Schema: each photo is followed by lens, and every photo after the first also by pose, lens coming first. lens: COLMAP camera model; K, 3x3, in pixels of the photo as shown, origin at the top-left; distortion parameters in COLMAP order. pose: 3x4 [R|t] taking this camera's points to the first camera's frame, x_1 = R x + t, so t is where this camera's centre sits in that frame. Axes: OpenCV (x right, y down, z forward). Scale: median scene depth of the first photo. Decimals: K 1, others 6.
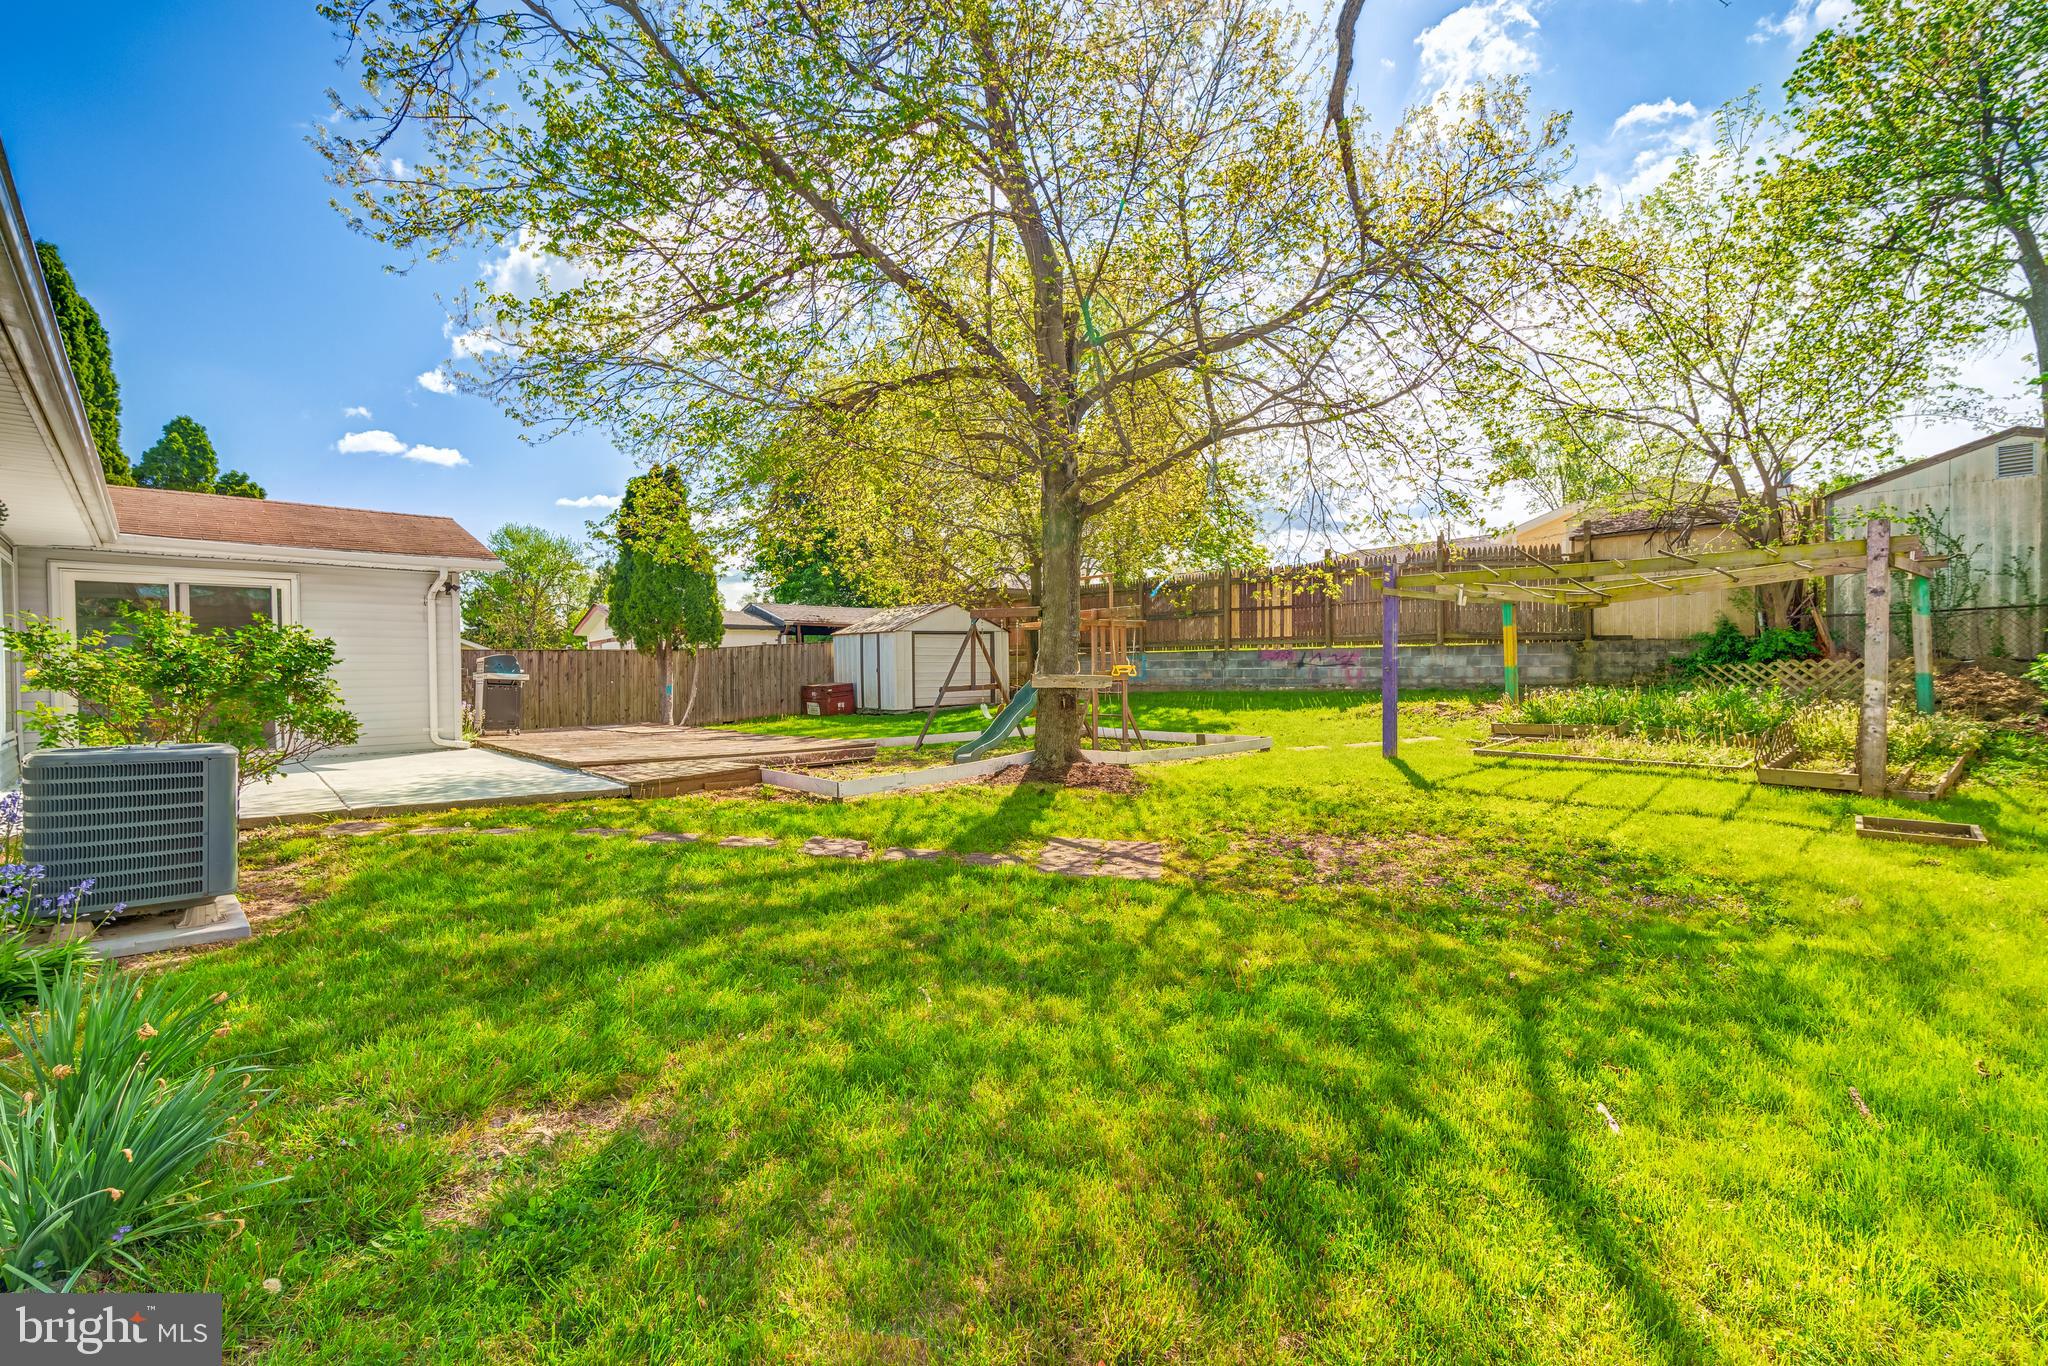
lens RADIAL K [[876.5, 0, 1014.4], [0, 876.5, 678.2], [0, 0, 1]] dist [-0.000744, 0.000124]
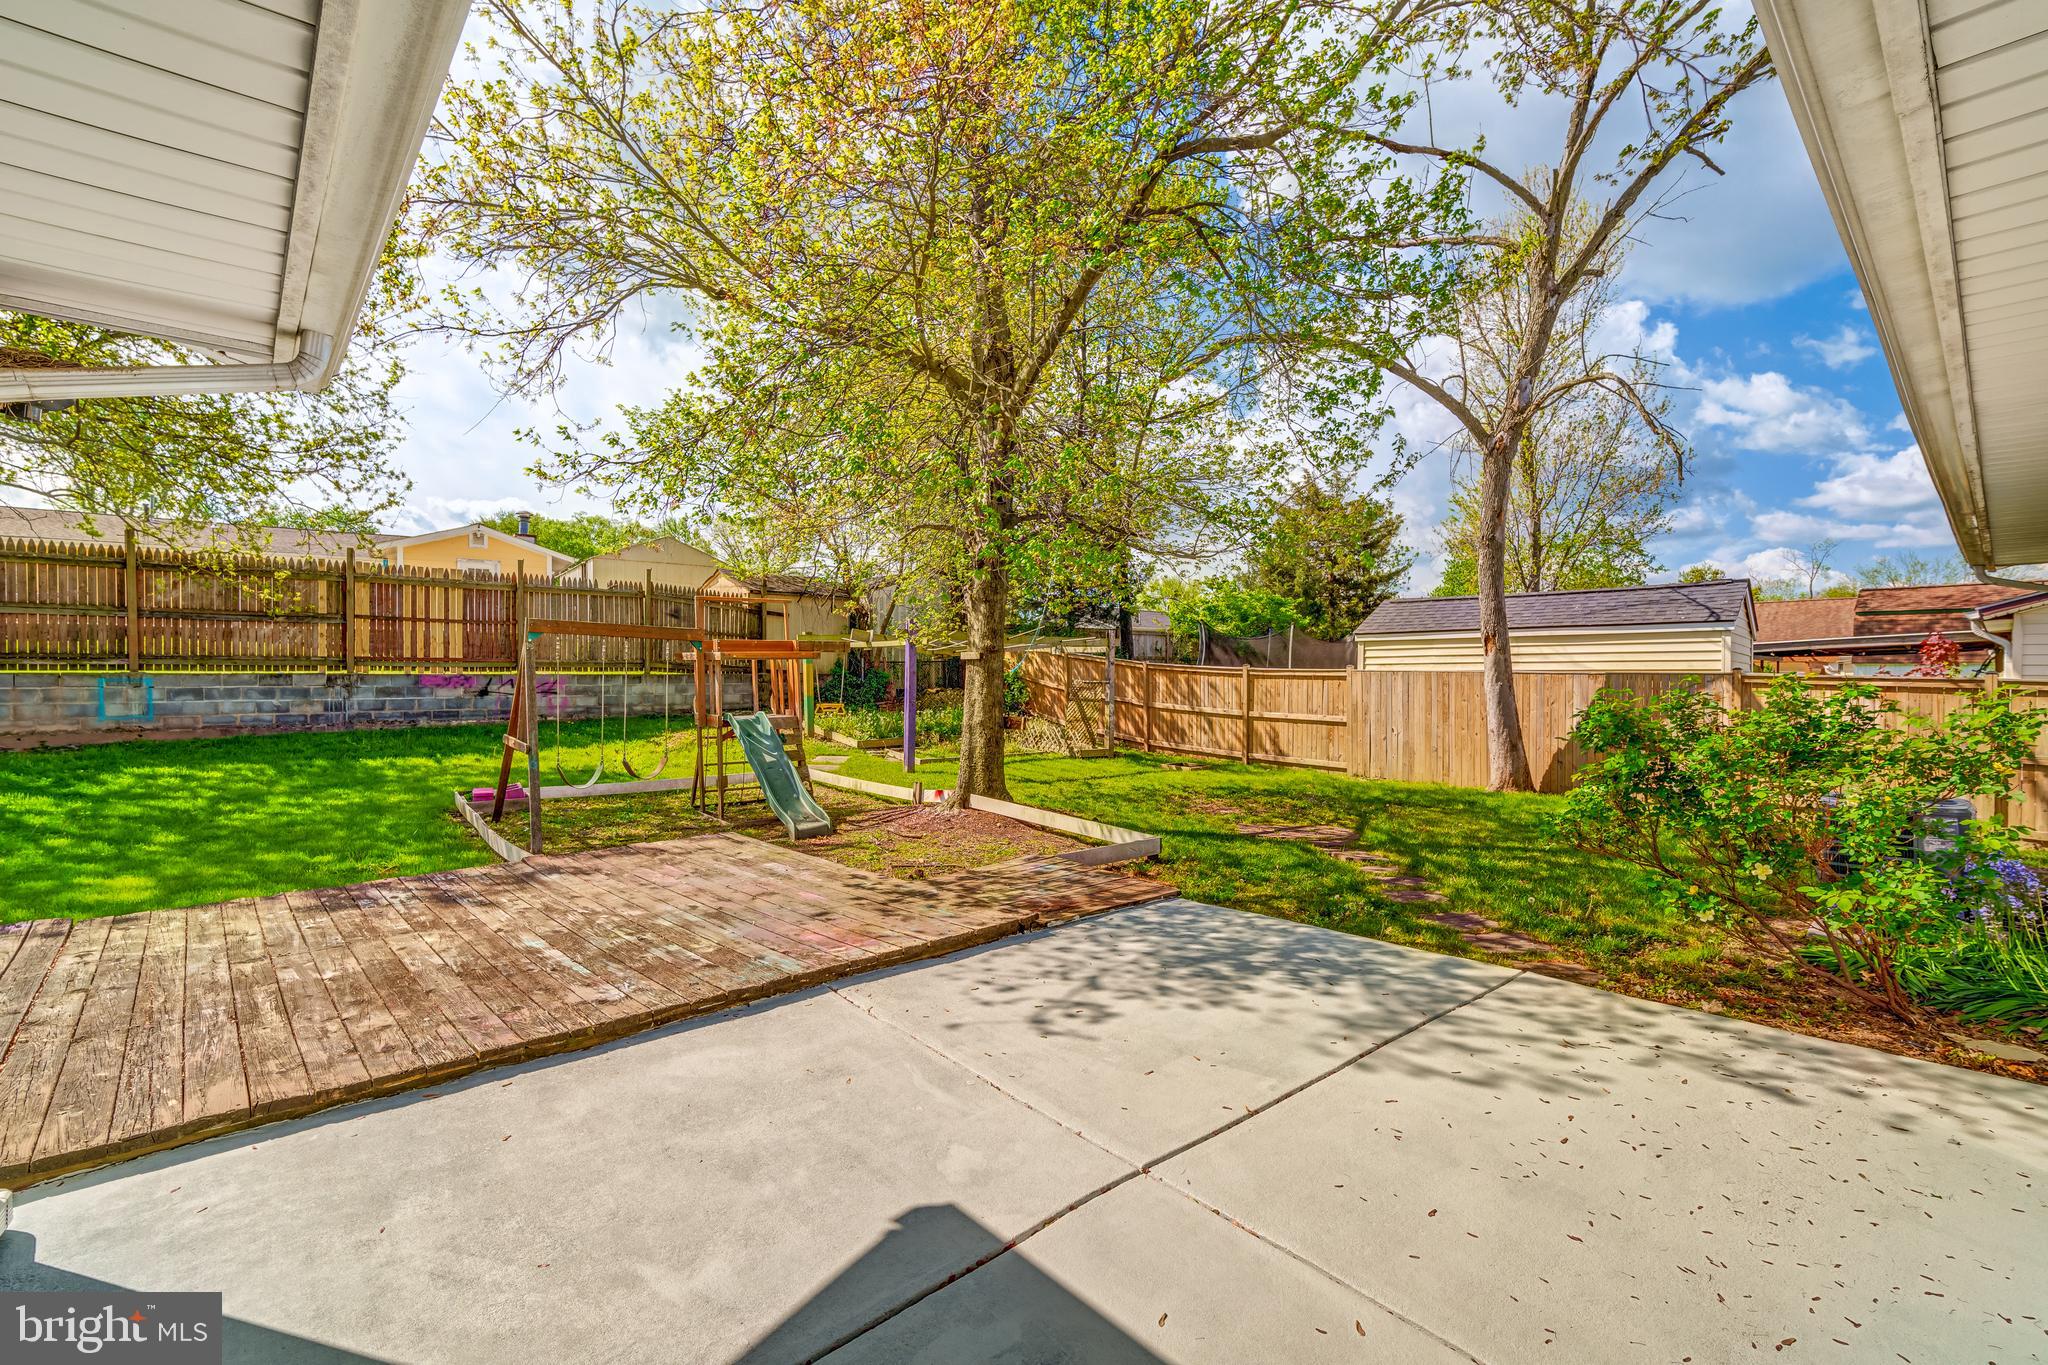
lens RADIAL K [[876.5, 0, 1014.4], [0, 876.5, 677.7], [0, 0, 1]] dist [-0.000744, 0.000124]
pose [[0.040192, 0.003061, 0.999187, -0.452113], [0.005816, 0.999978, -0.003297, -0.022314], [-0.999175, 0.005944, 0.040173, 0.430053]]
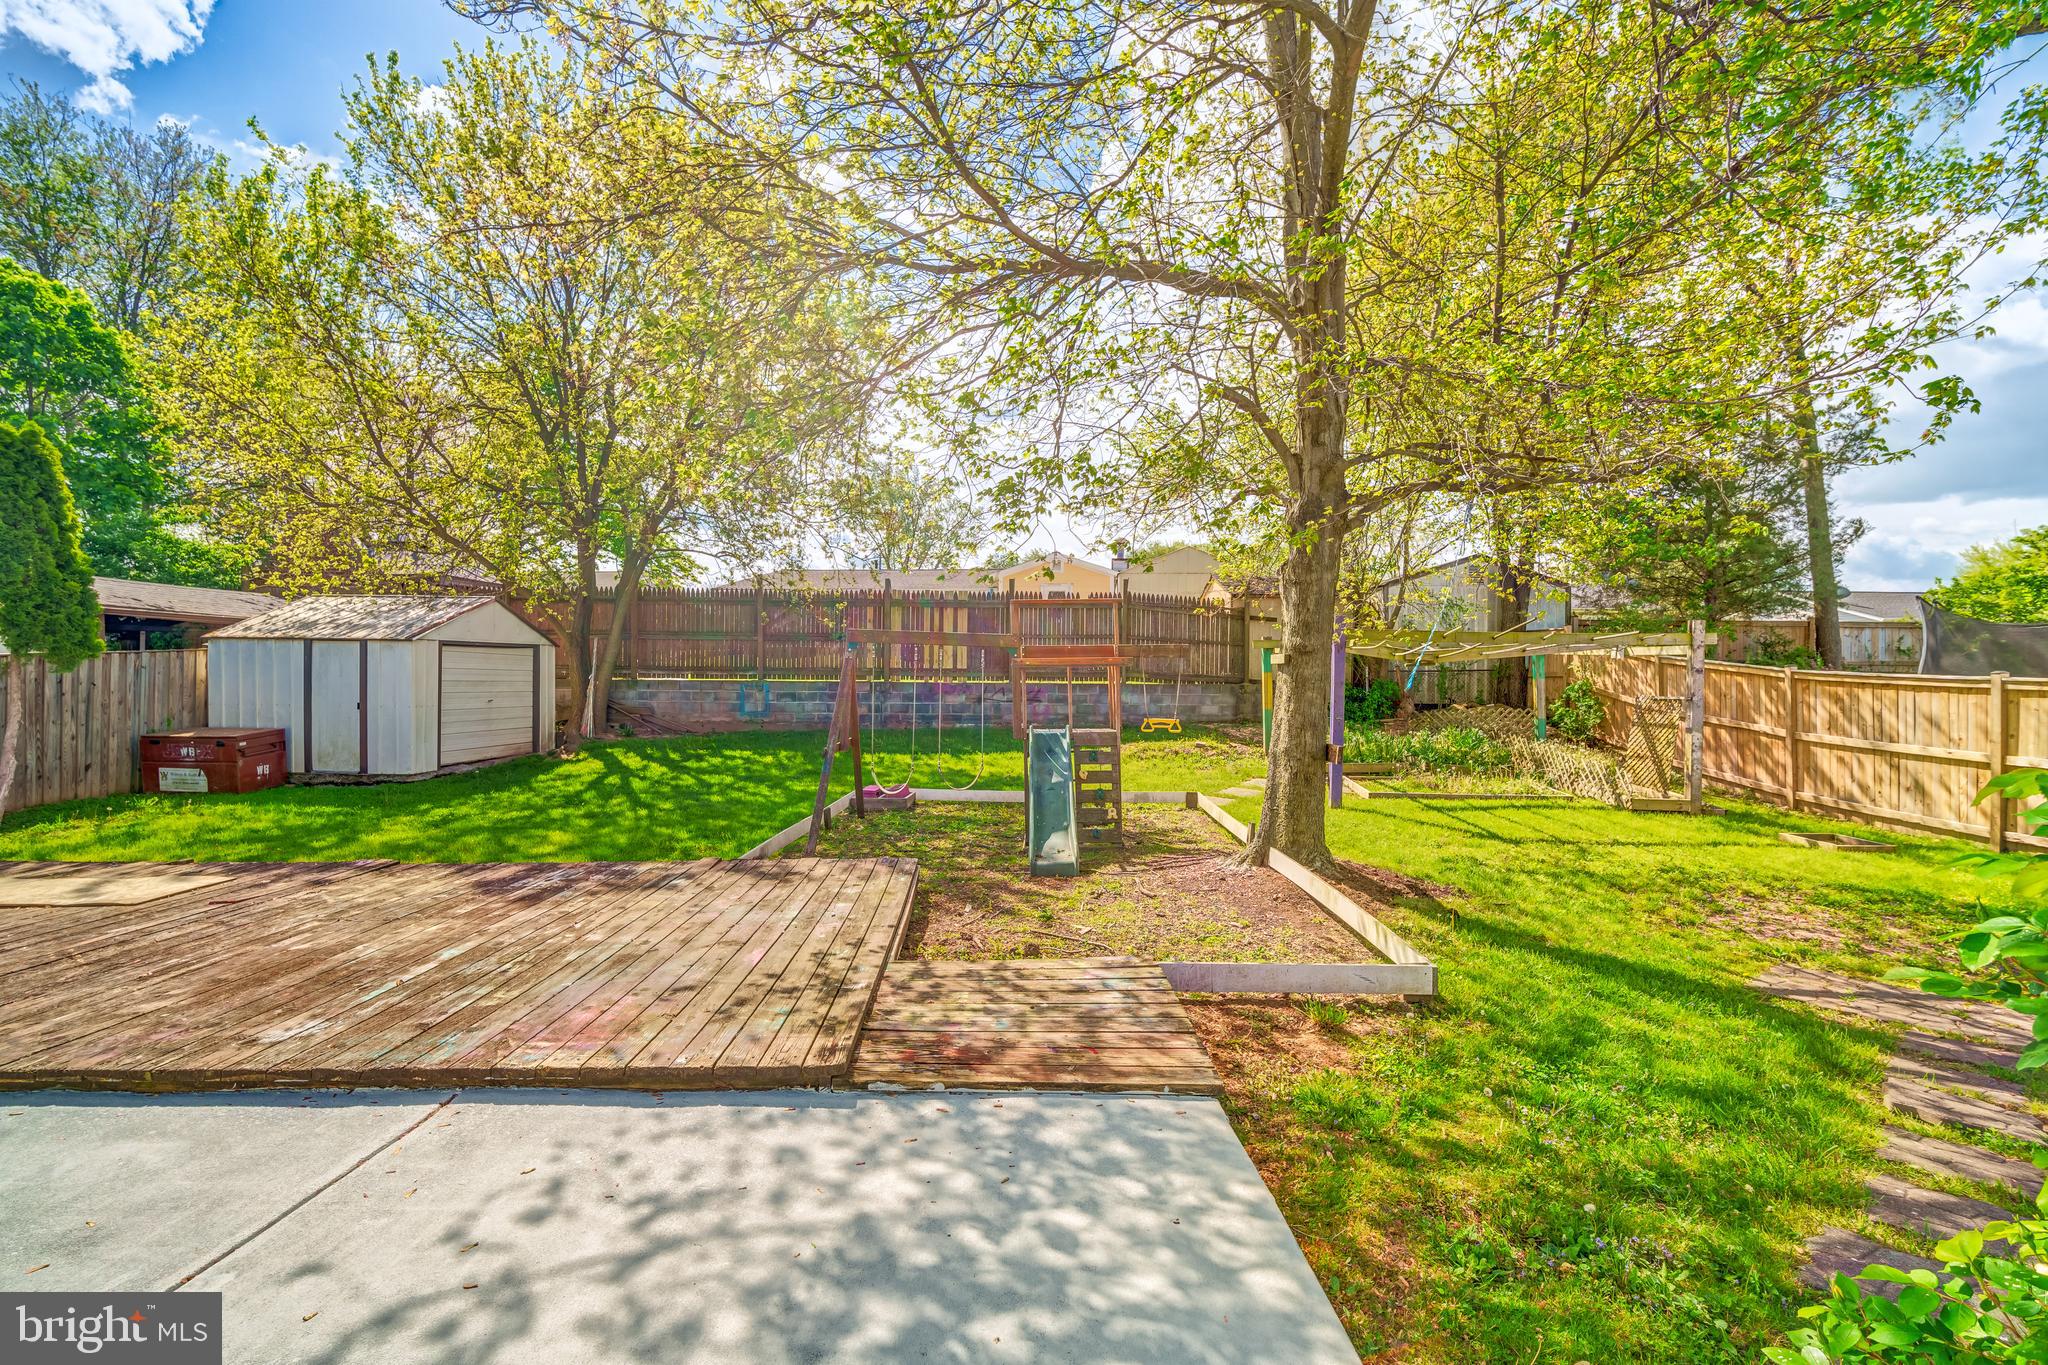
lens RADIAL K [[876.5, 0, 1014.4], [0, 876.5, 677.7], [0, 0, 1]] dist [-0.000744, 0.000124]
pose [[0.677226, 0.017267, 0.735573, -0.311471], [-0.006157, 0.999823, -0.017802, -0.021404], [-0.735749, 0.007527, 0.677212, 0.319743]]
